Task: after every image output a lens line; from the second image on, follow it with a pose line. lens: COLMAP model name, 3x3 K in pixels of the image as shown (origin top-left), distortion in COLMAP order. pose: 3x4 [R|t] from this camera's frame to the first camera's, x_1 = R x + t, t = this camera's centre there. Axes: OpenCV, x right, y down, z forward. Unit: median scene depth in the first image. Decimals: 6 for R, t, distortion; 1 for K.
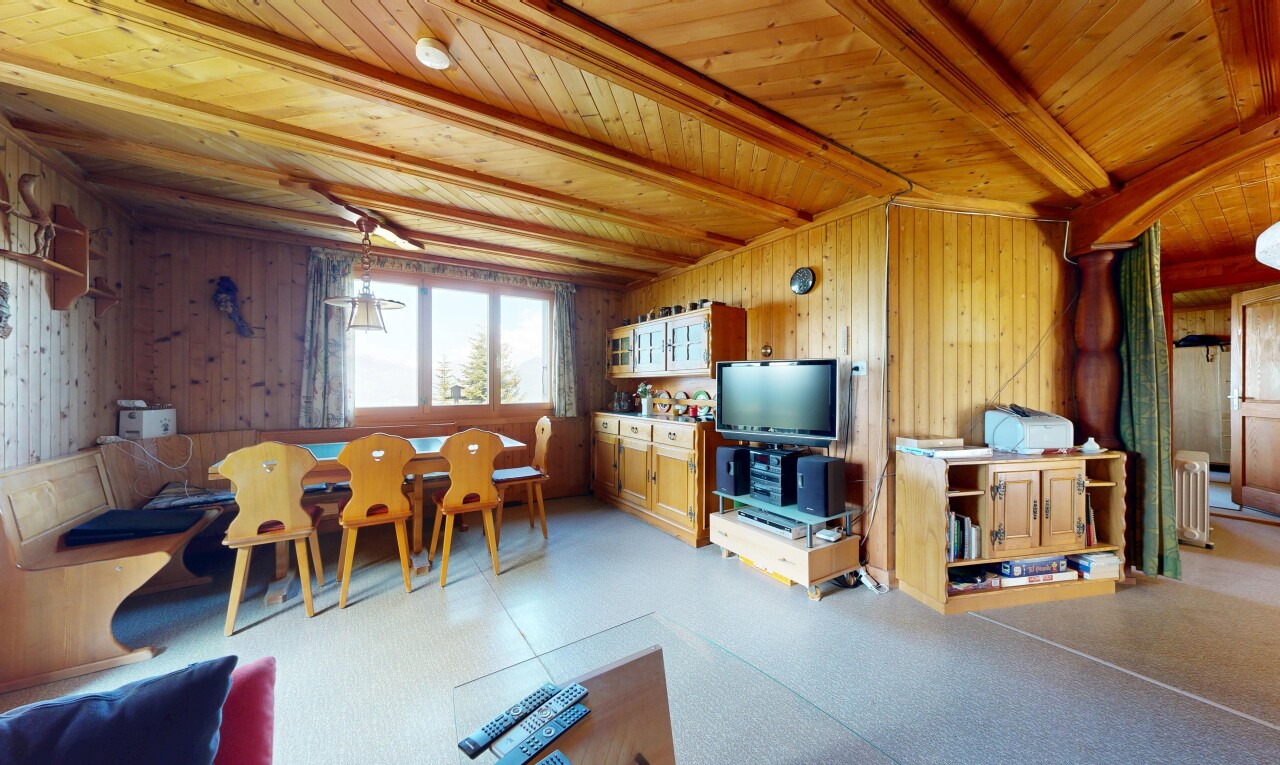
lens RADIAL K [[431.1, 0, 640.0], [0, 431.1, 382.5], [0, 0, 1]] dist [0.000117, 0.000036]
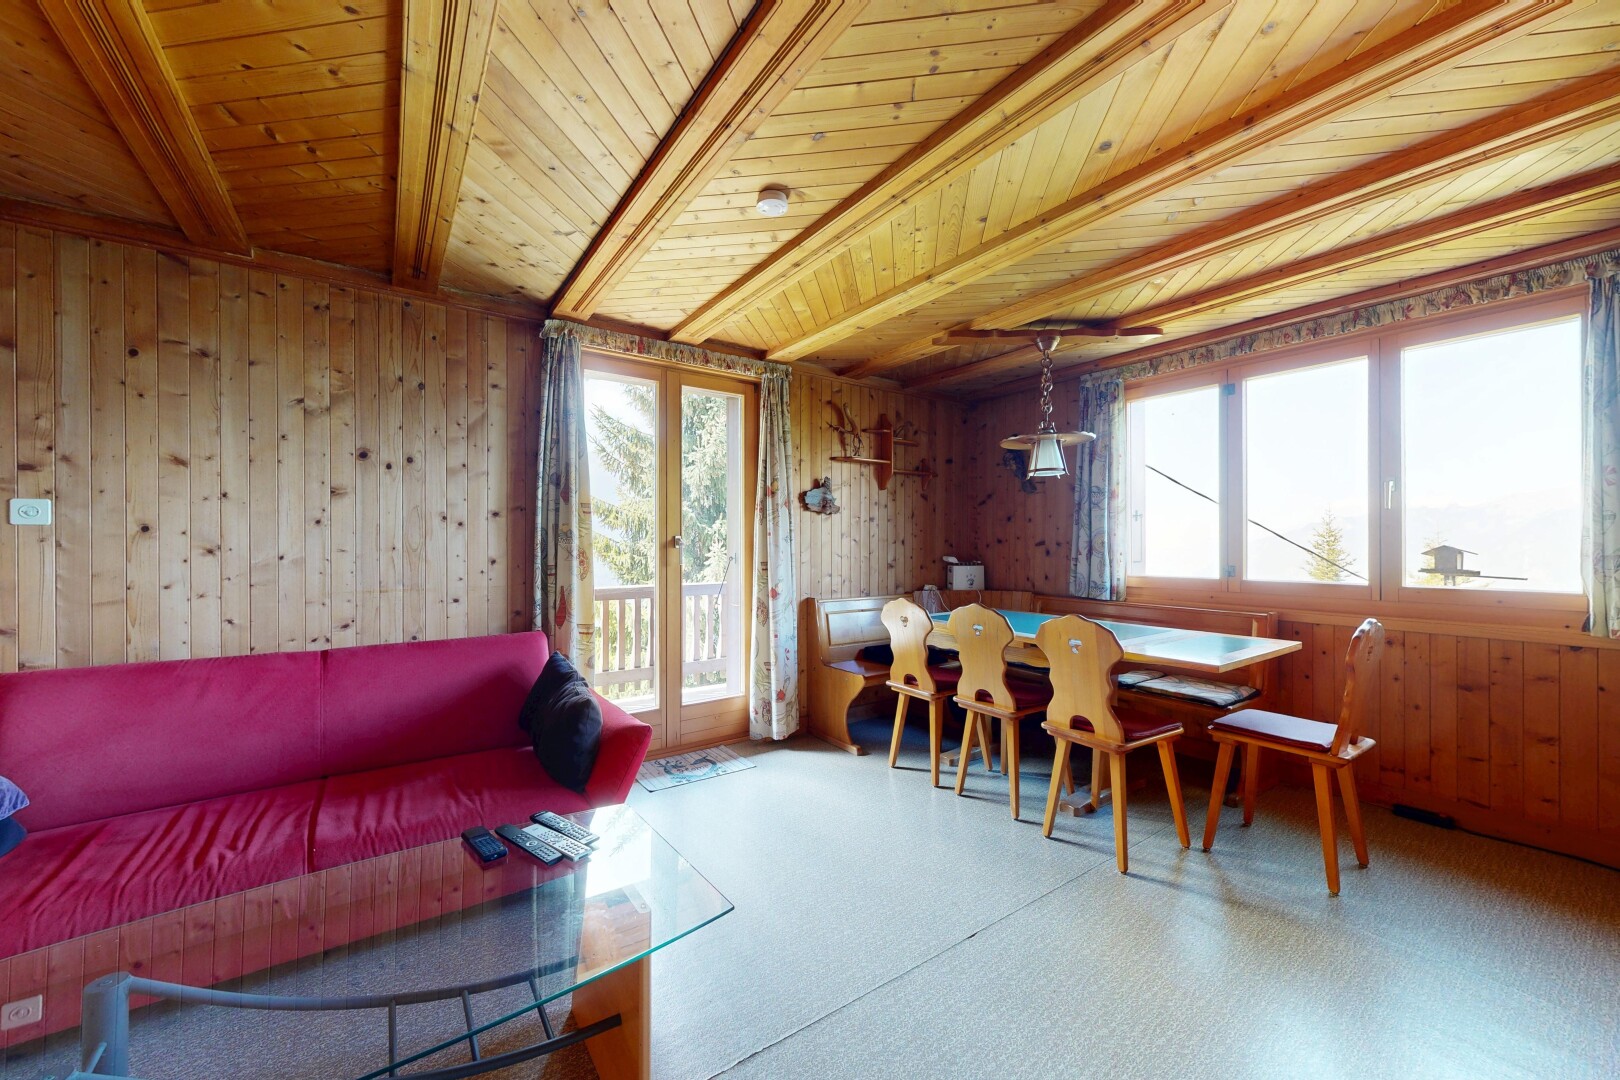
lens RADIAL K [[606.4, 0, 810.0], [0, 606.4, 540.0], [0, 0, 1]] dist [0.000606, -0.000001]
pose [[0.030789, -0.004135, -0.999517, 0.413515], [0.003063, 0.999987, -0.004043, 0.000483], [0.999521, -0.002937, 0.030801, 0.487265]]
